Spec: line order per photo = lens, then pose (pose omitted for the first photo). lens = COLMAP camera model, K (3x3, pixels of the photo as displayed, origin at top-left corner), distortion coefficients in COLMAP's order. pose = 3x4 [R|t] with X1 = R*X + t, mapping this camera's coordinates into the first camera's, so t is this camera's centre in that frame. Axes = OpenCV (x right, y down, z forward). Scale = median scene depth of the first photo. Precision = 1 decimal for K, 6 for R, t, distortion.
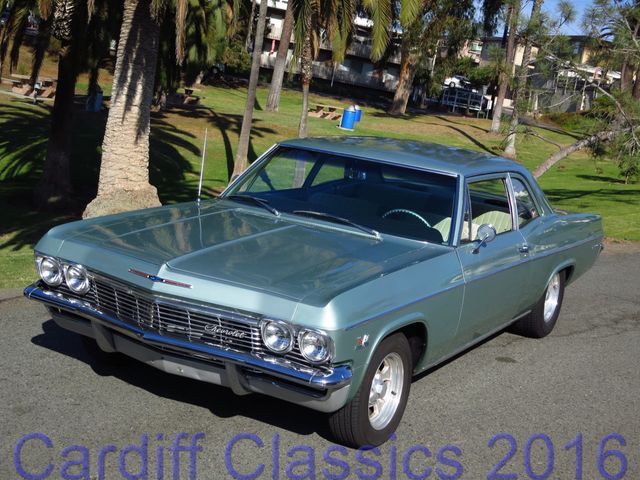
lens RADIAL K [[988.9, 0, 322.3], [0, 988.9, 236.9], [0, 0, 1]] dist [-0.153326, 0.000000]
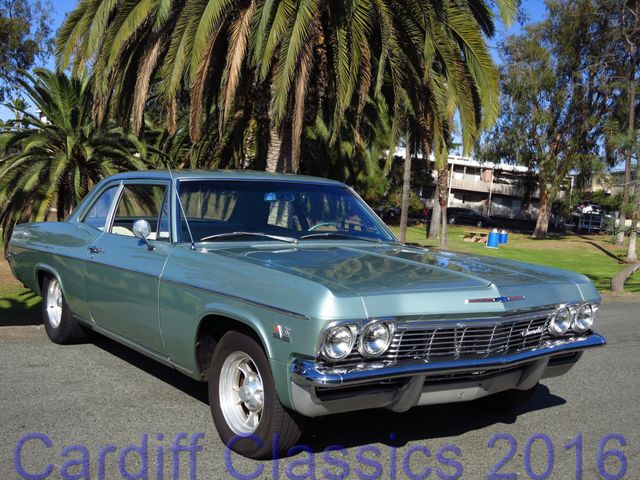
lens RADIAL K [[784.9, 0, 319.9], [0, 784.9, 238.0], [0, 0, 1]] dist [-0.097313, 0.000000]
pose [[0.975172, -0.068242, -0.210671, 0.074160], [0.037410, 0.988427, -0.147010, 0.050526], [0.218266, 0.135479, 0.966440, 0.026862]]
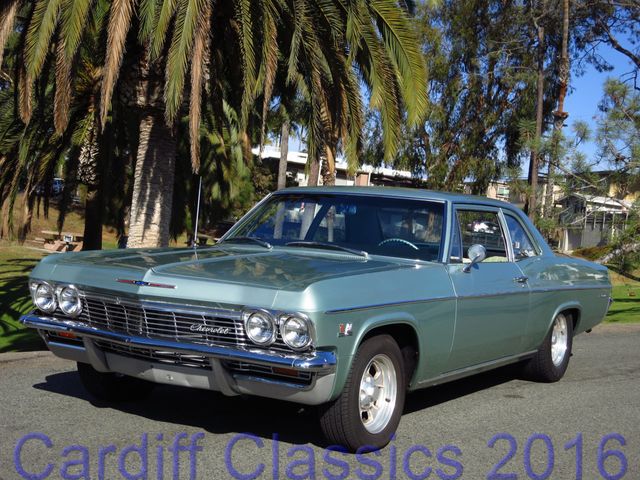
lens RADIAL K [[988.9, 0, 324.3], [0, 988.9, 241.3], [0, 0, 1]] dist [-0.153326, 0.000000]
pose [[0.997763, -0.059136, -0.031173, 0.016952], [0.053633, 0.986497, -0.154749, 0.052097], [0.039903, 0.152731, 0.987462, -0.001887]]
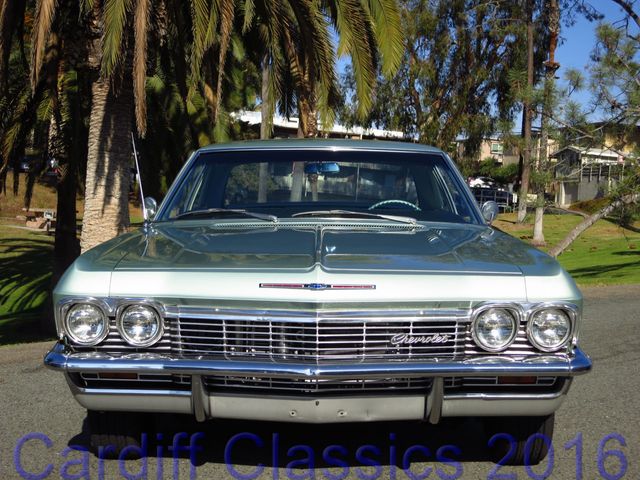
lens RADIAL K [[988.9, 0, 318.6], [0, 988.9, 233.5], [0, 0, 1]] dist [-0.153326, 0.000000]
pose [[0.994108, -0.102054, -0.036517, 0.036416], [0.096654, 0.987121, -0.127473, 0.039726], [0.049056, 0.123192, 0.991170, 0.088464]]
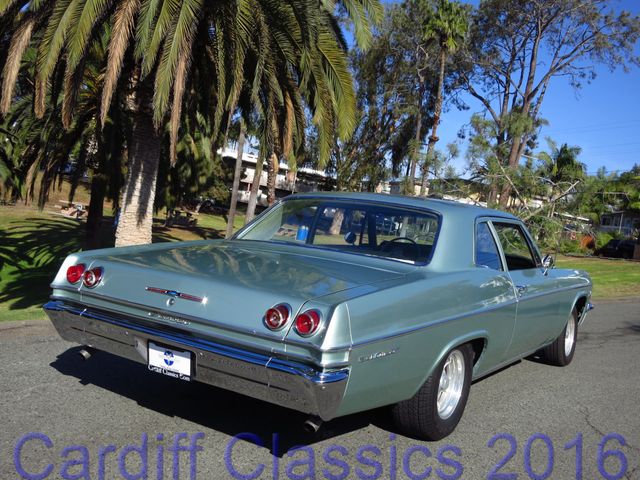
lens RADIAL K [[673.4, 0, 321.2], [0, 673.4, 237.9], [0, 0, 1]] dist [-0.073473, 0.000000]
pose [[0.998329, -0.009179, 0.057047, 0.000020], [0.016056, 0.992486, -0.121296, 0.025807], [-0.055505, 0.122010, 0.990976, 0.097130]]
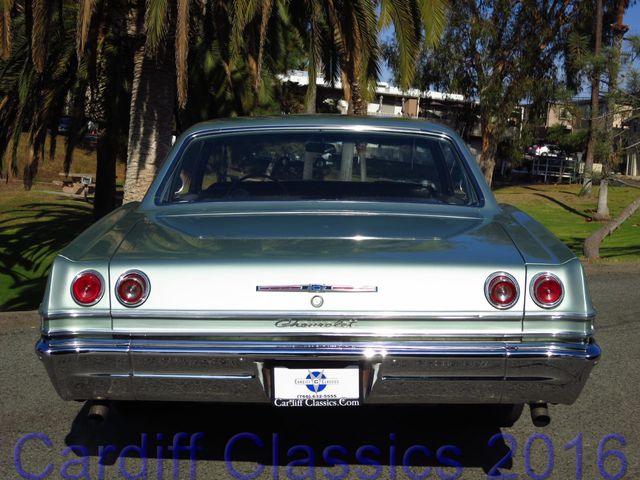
lens RADIAL K [[1068.5, 0, 317.5], [0, 1068.5, 239.4], [0, 0, 1]] dist [-0.189221, 0.000000]
pose [[0.992252, -0.084233, -0.091327, 0.053129], [0.075278, 0.992392, -0.097425, 0.048892], [0.098839, 0.089795, 0.991044, 0.015143]]
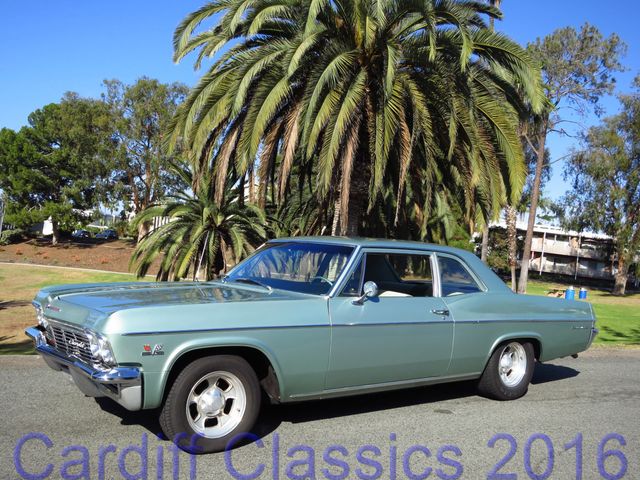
lens RADIAL K [[608.9, 0, 320.4], [0, 608.9, 242.6], [0, 0, 1]] dist [-0.052783, 0.000000]
pose [[0.916099, -0.077446, -0.393402, 0.161609], [-0.014511, 0.974121, -0.225559, 0.043382], [0.400690, 0.212343, 0.891268, 0.118735]]
